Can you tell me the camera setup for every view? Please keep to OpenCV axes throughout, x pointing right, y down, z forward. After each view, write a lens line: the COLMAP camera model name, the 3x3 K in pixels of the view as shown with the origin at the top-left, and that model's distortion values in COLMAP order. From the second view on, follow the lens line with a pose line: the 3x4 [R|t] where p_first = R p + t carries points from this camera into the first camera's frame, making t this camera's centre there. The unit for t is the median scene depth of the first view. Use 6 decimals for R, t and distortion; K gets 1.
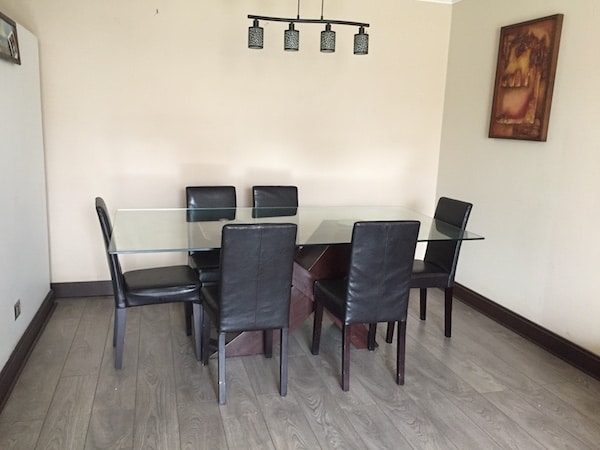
lens RADIAL K [[509.6, 0, 300.0], [0, 509.6, 225.0], [0, 0, 1]] dist [0.077423, -0.160891]
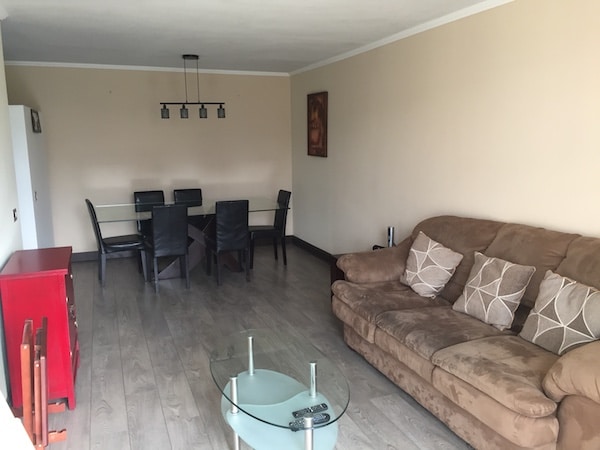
lens RADIAL K [[509.6, 0, 300.0], [0, 509.6, 225.0], [0, 0, 1]] dist [0.077423, -0.160891]
pose [[0.994388, -0.061287, 0.086235, 0.223929], [0.062617, 0.997956, -0.012801, 0.117395], [-0.085274, 0.018129, 0.996193, -0.964558]]
